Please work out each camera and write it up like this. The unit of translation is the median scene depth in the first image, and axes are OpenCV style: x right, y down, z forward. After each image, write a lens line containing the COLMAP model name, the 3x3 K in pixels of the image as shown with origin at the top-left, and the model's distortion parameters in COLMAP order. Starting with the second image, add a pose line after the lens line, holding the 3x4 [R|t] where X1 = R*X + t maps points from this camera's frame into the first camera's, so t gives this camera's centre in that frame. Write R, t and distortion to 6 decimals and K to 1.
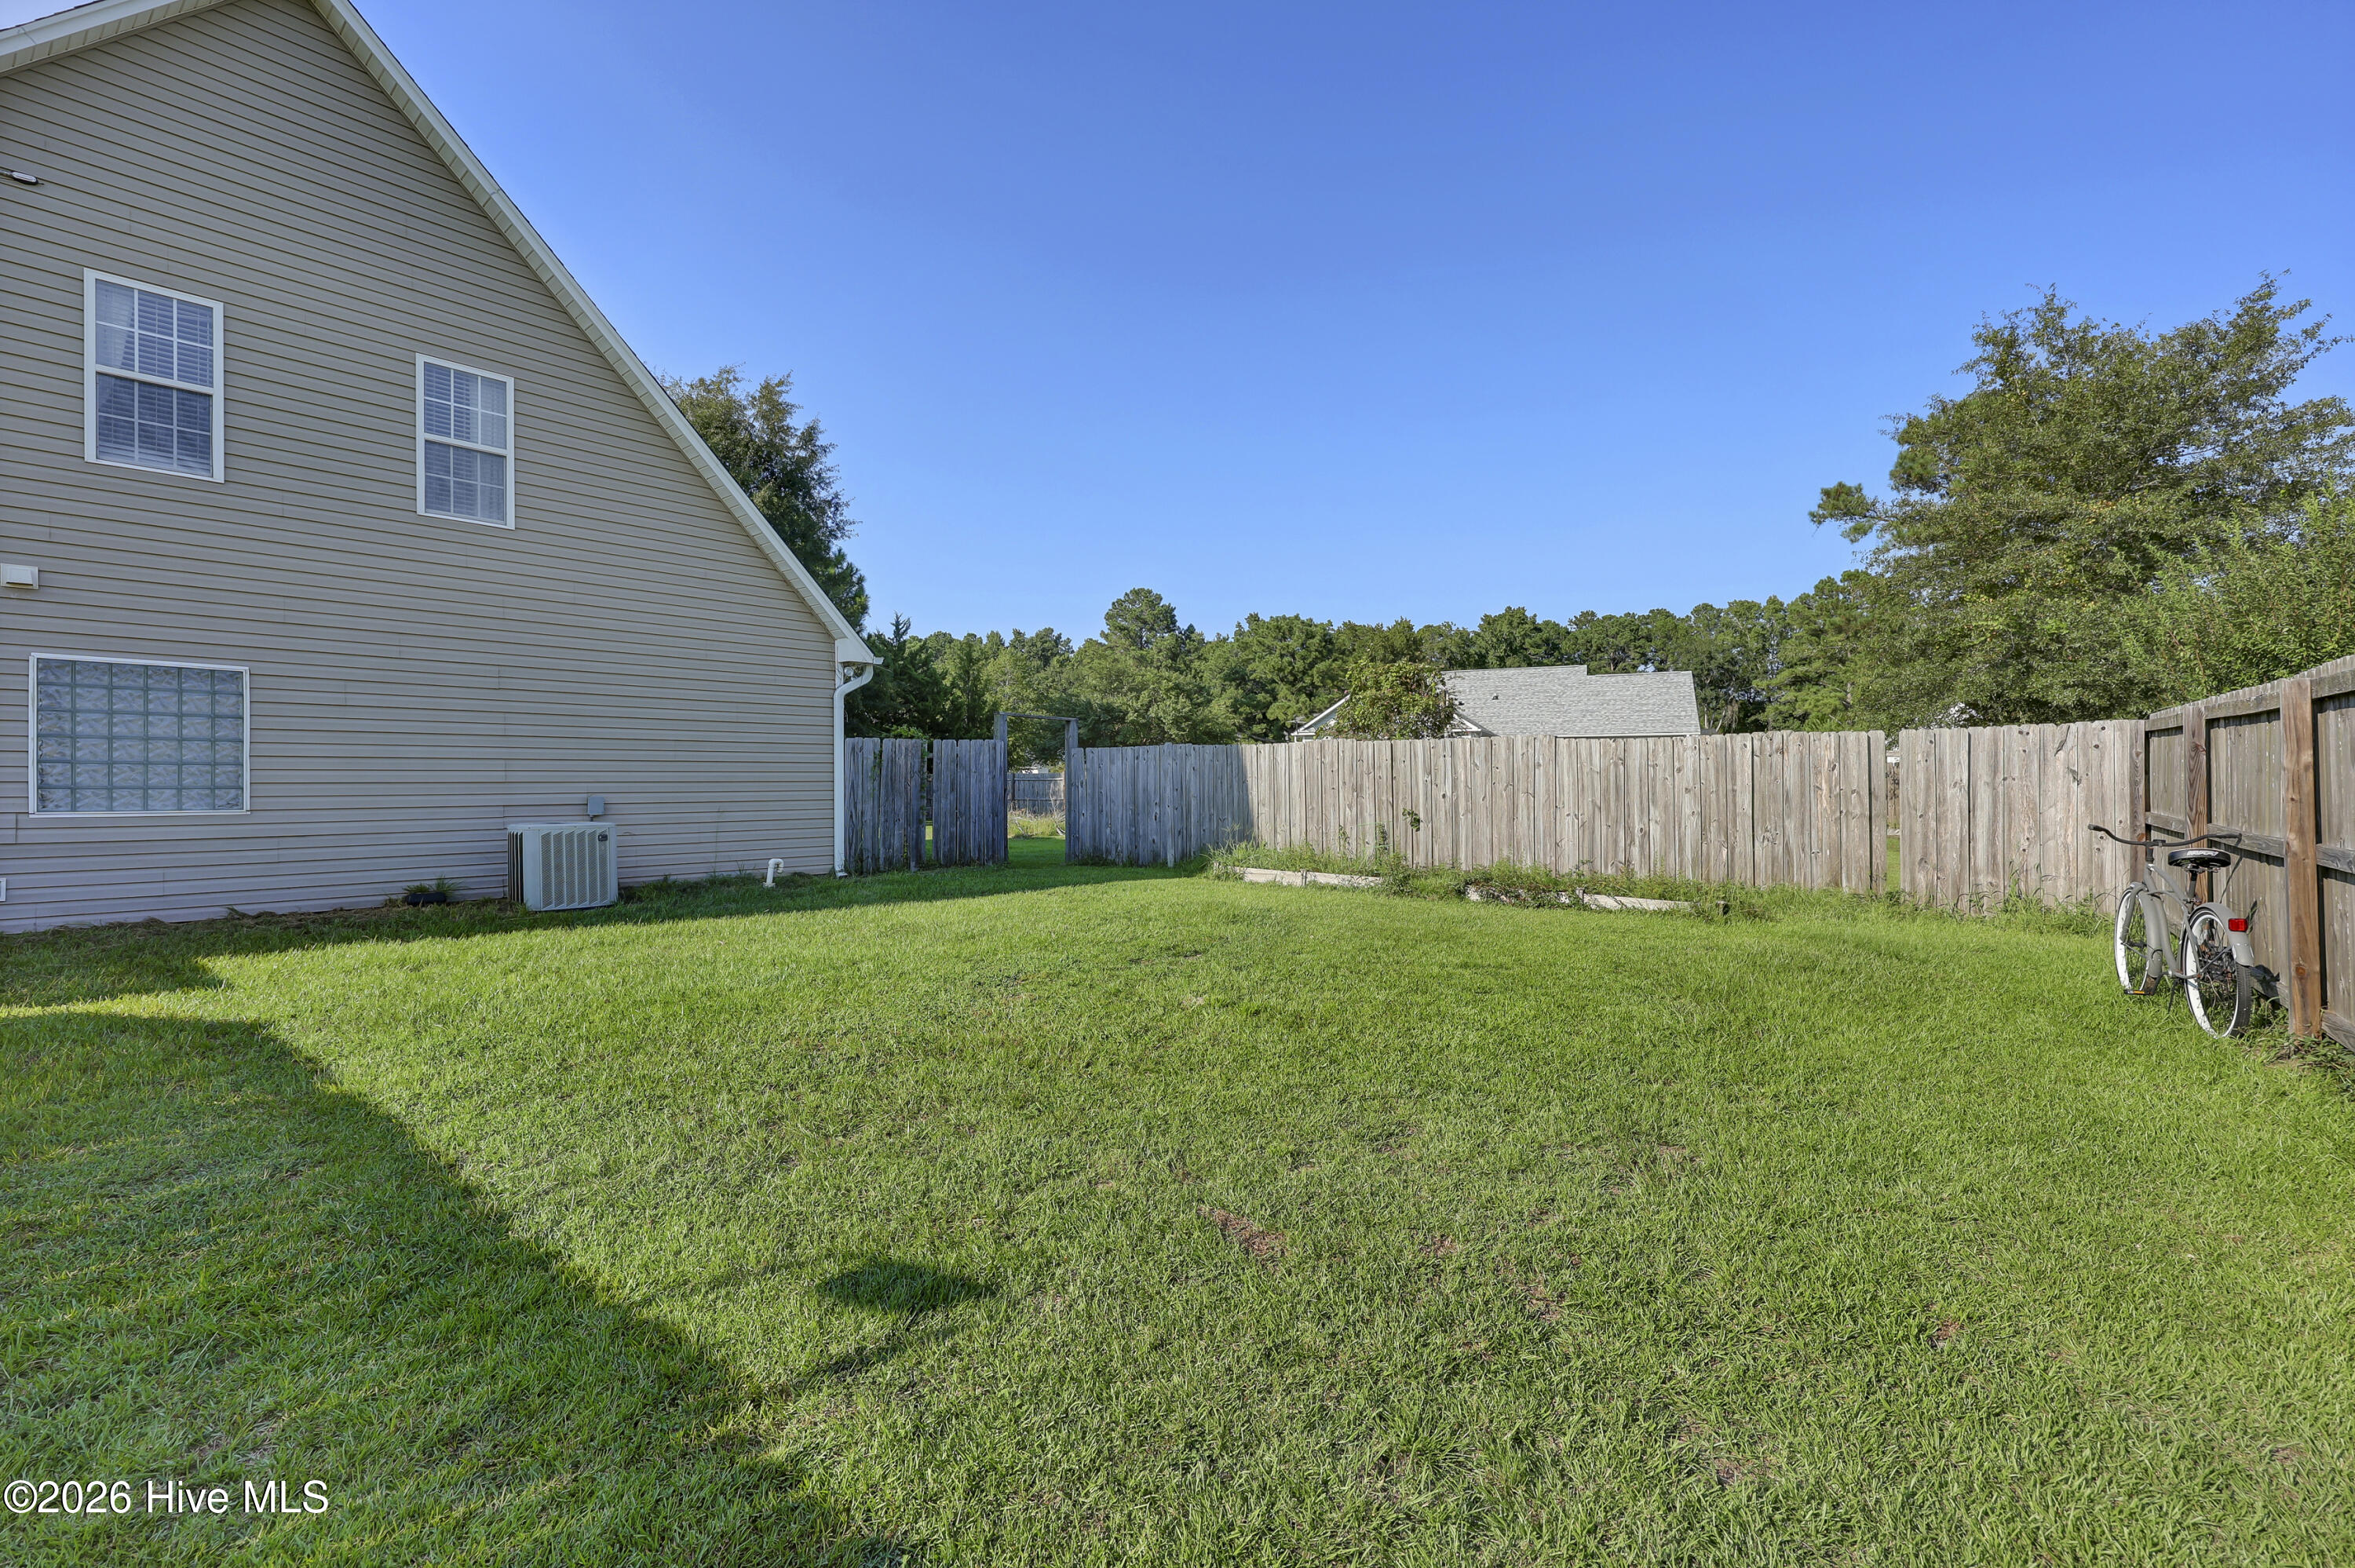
lens RADIAL K [[1025.3, 0, 1172.7], [0, 1025.3, 784.2], [0, 0, 1]] dist [0.001864, 0.000057]
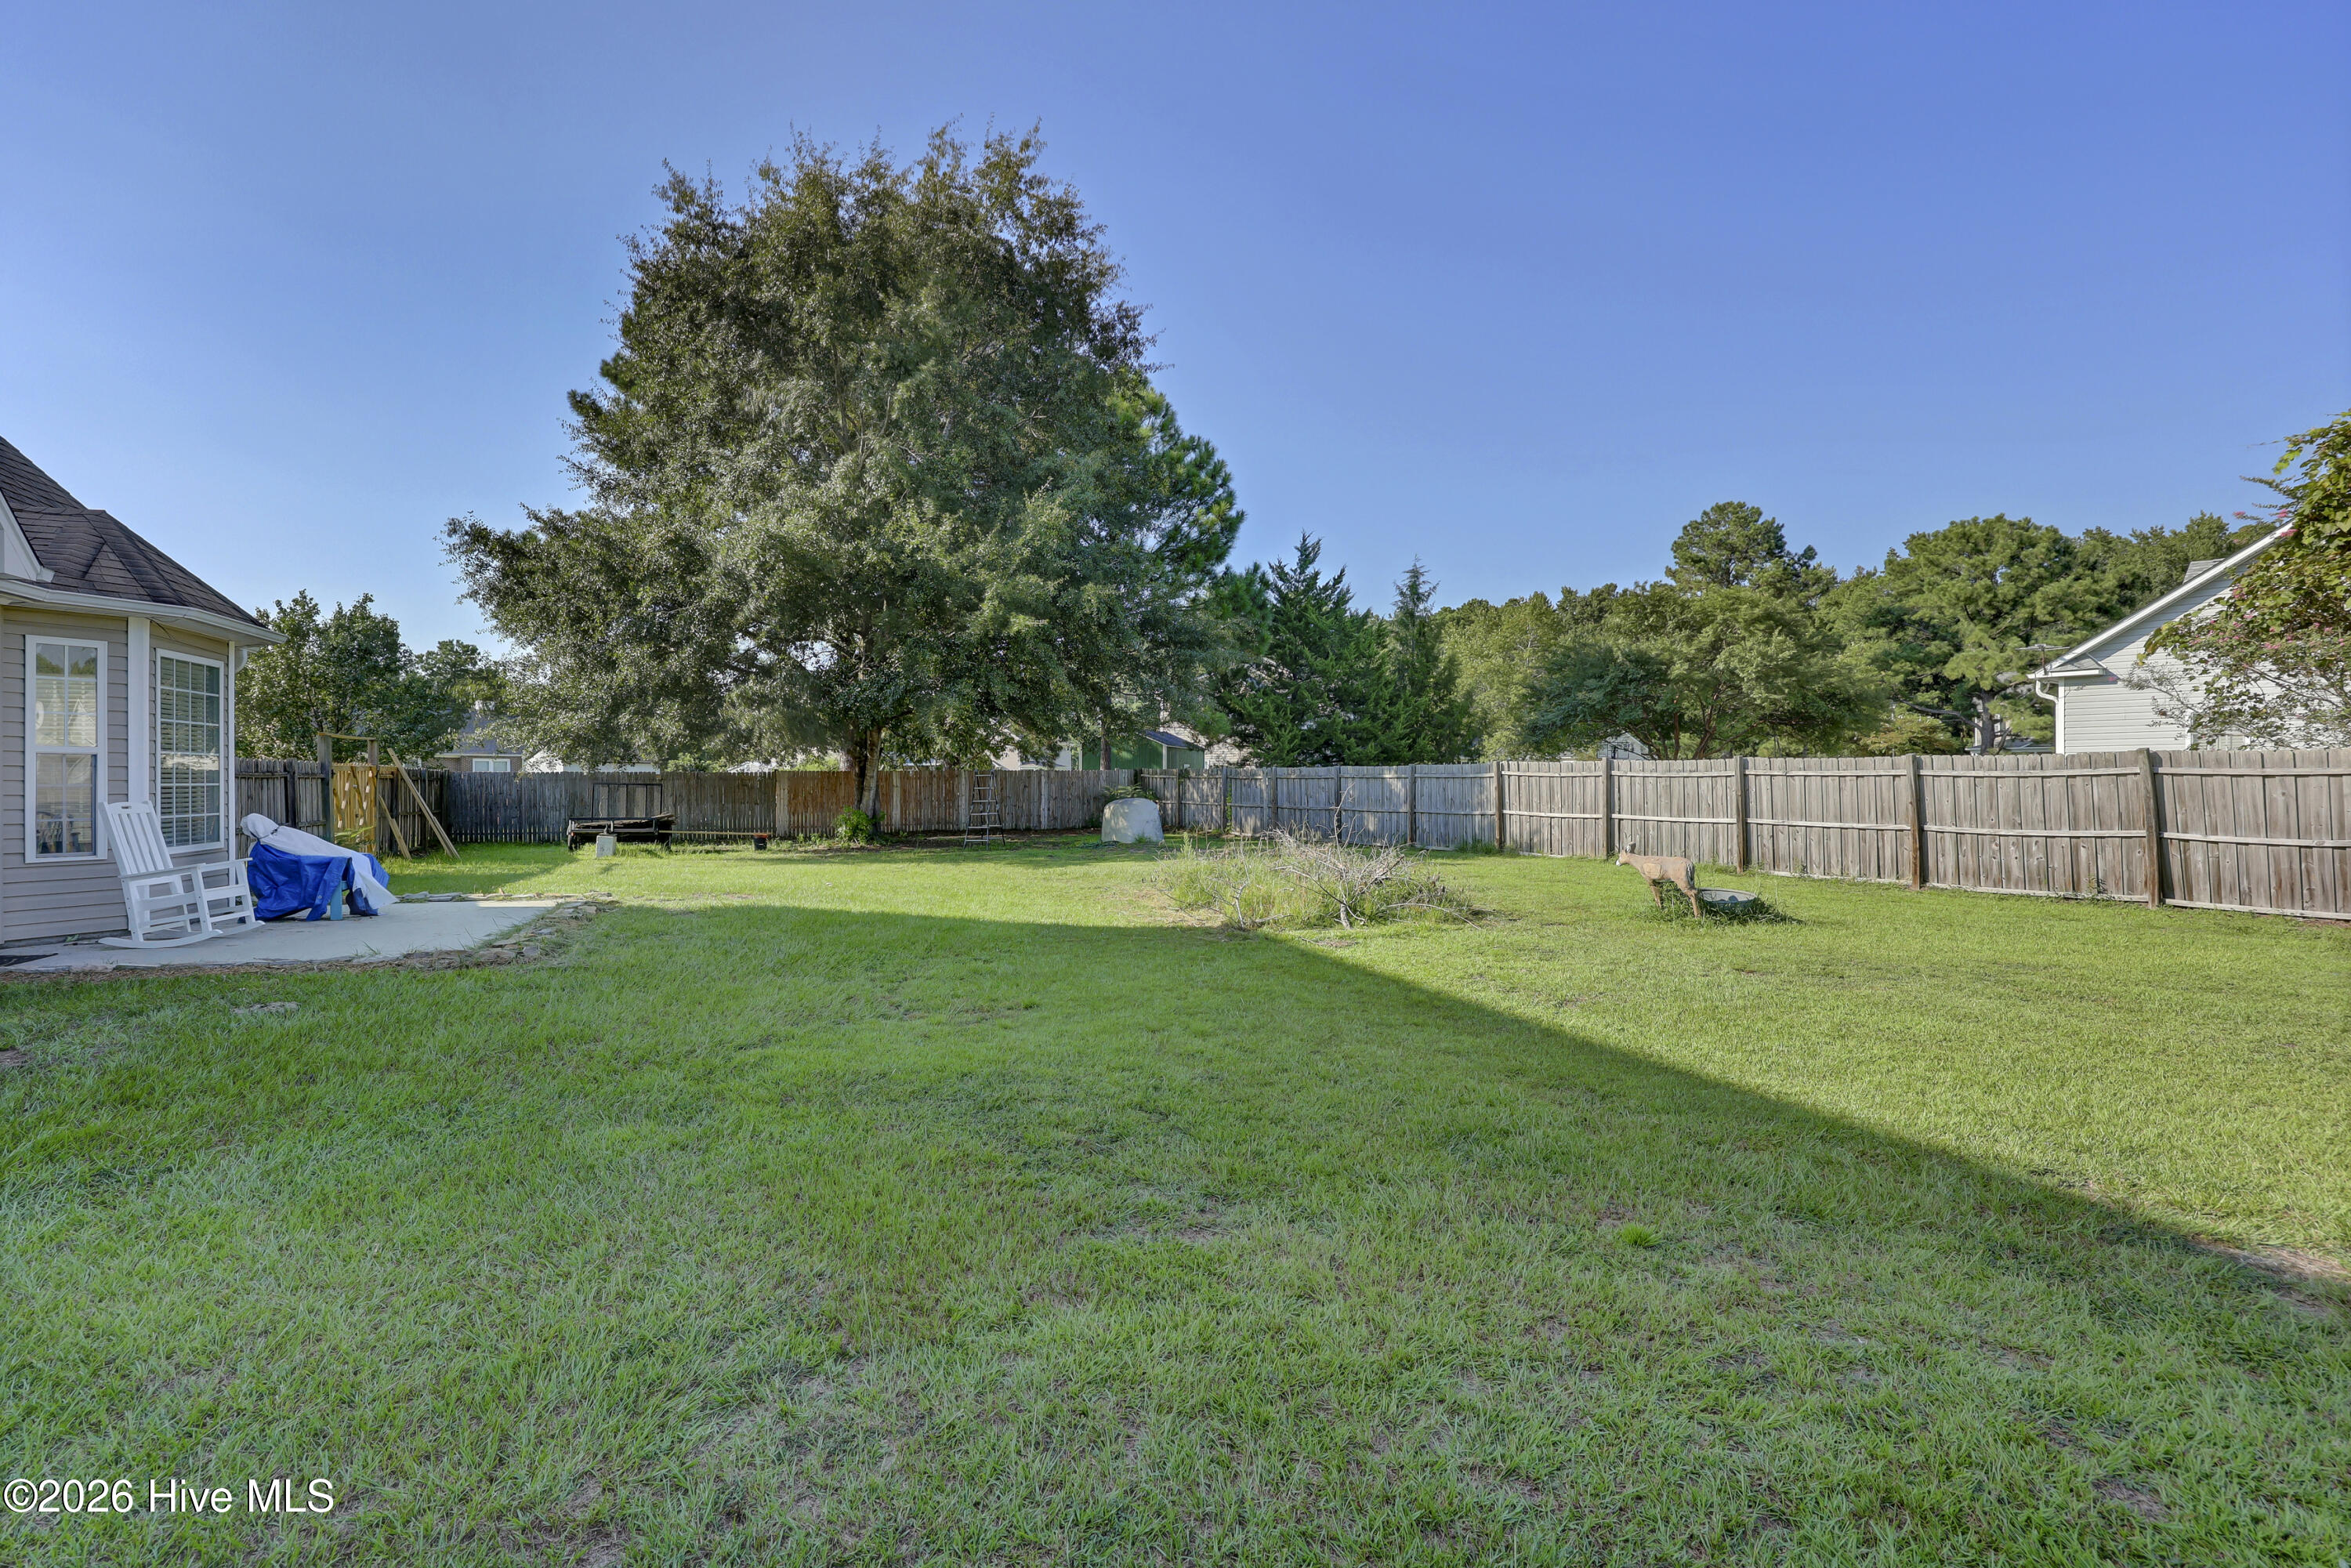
lens RADIAL K [[1096.8, 0, 1182.5], [0, 1096.8, 776.6], [0, 0, 1]] dist [0.004202, 0.000627]
pose [[0.873303, -0.000839, -0.487178, 0.009701], [0.001025, 0.999999, 0.000115, -0.001907], [0.487177, -0.000600, 0.873303, 0.154661]]
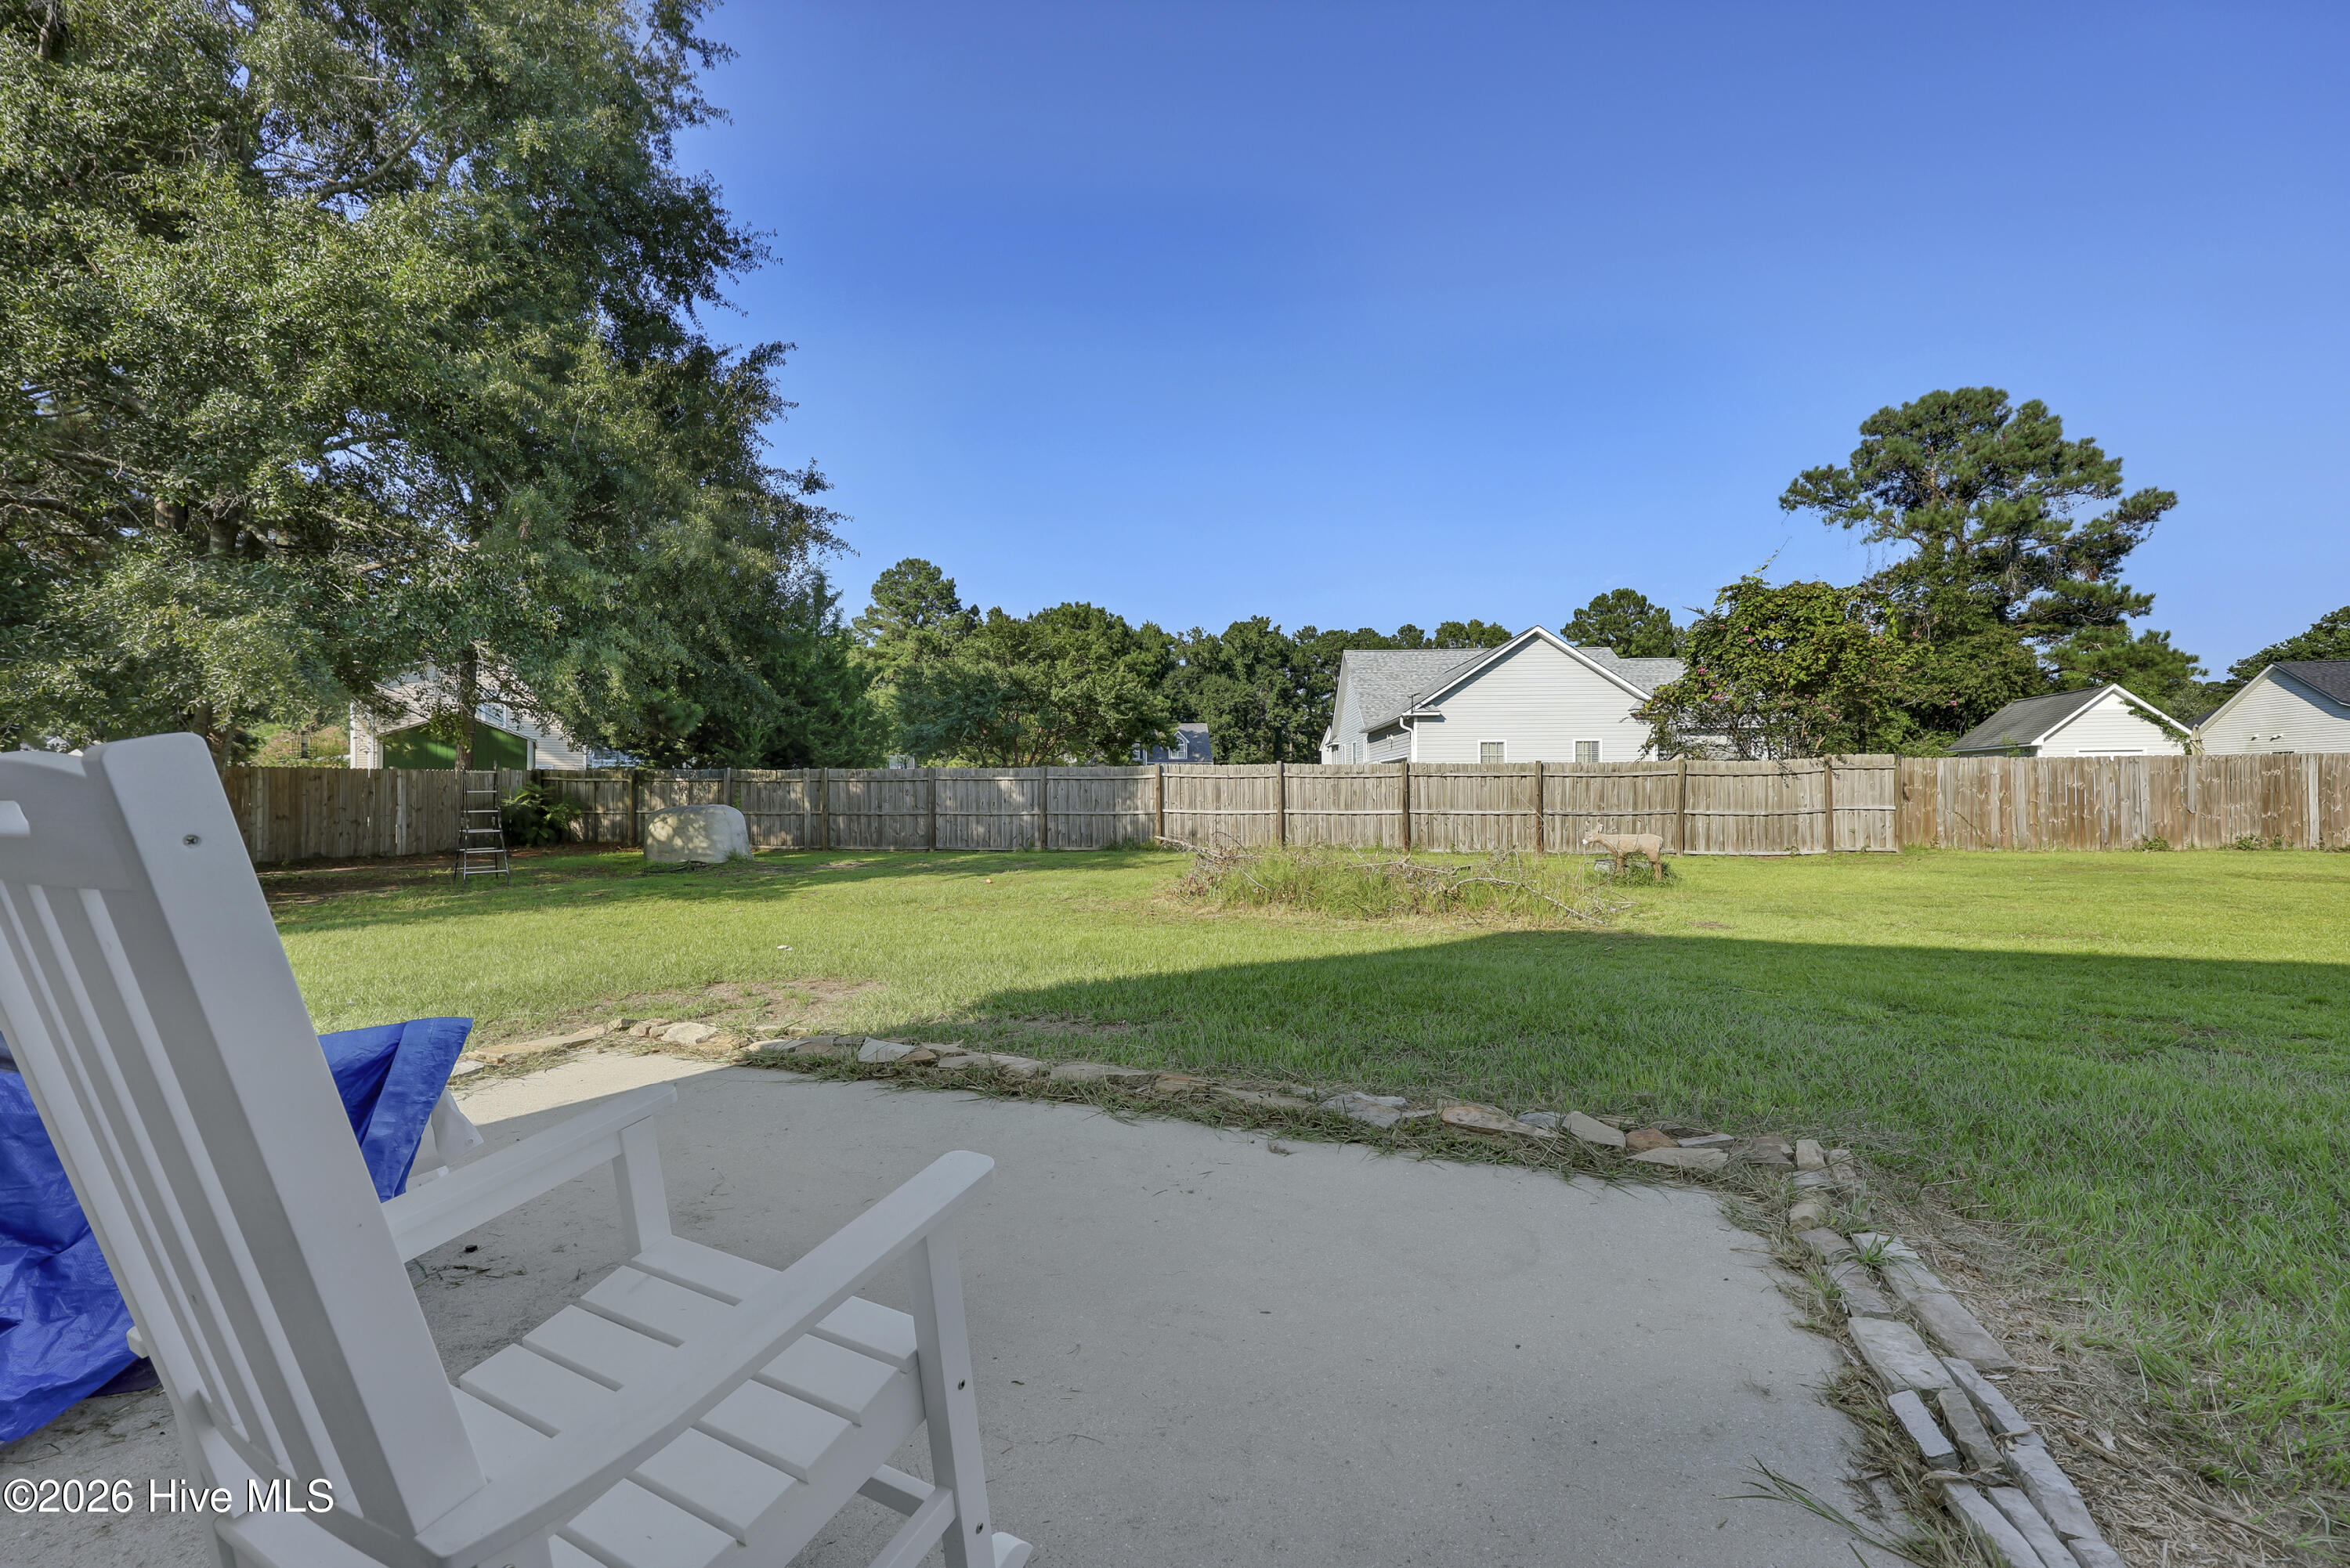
lens RADIAL K [[966.5, 0, 1176.7], [0, 966.5, 790.0], [0, 0, 1]] dist [0.000466, 0.000116]
pose [[0.941939, -0.001450, 0.335780, -0.096296], [0.001825, 0.999998, -0.000802, 0.000654], [-0.335778, 0.001368, 0.941940, 0.177390]]
